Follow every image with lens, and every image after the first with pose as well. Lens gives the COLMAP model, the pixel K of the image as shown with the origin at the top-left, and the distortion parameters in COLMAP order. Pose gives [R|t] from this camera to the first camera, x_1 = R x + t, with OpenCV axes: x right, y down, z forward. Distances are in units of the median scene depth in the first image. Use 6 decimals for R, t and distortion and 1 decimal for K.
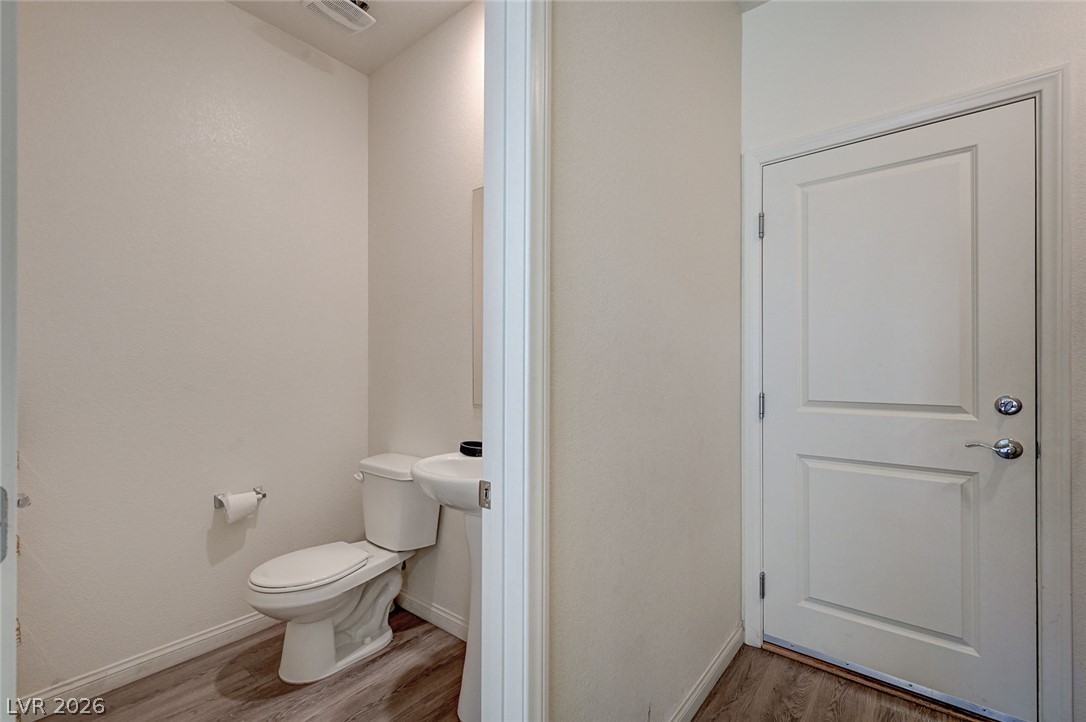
lens RADIAL K [[468.9, 0, 546.0], [0, 468.9, 369.1], [0, 0, 1]] dist [-0.000006, -0.000093]
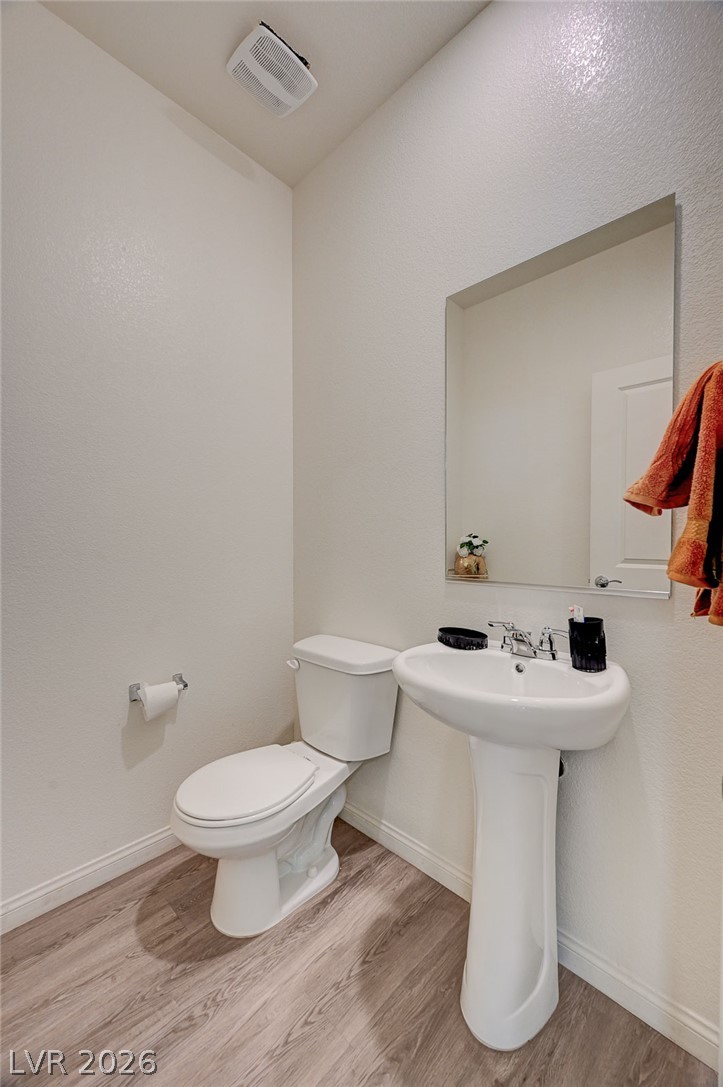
lens RADIAL K [[429.9, 0, 367.8], [0, 429.9, 555.2], [0, 0, 1]] dist [-0.002353, -0.000121]
pose [[0.996085, 0.004351, -0.088293, -0.231737], [-0.002019, 0.999647, 0.026484, 0.019380], [0.088378, -0.026202, 0.995742, 0.301597]]
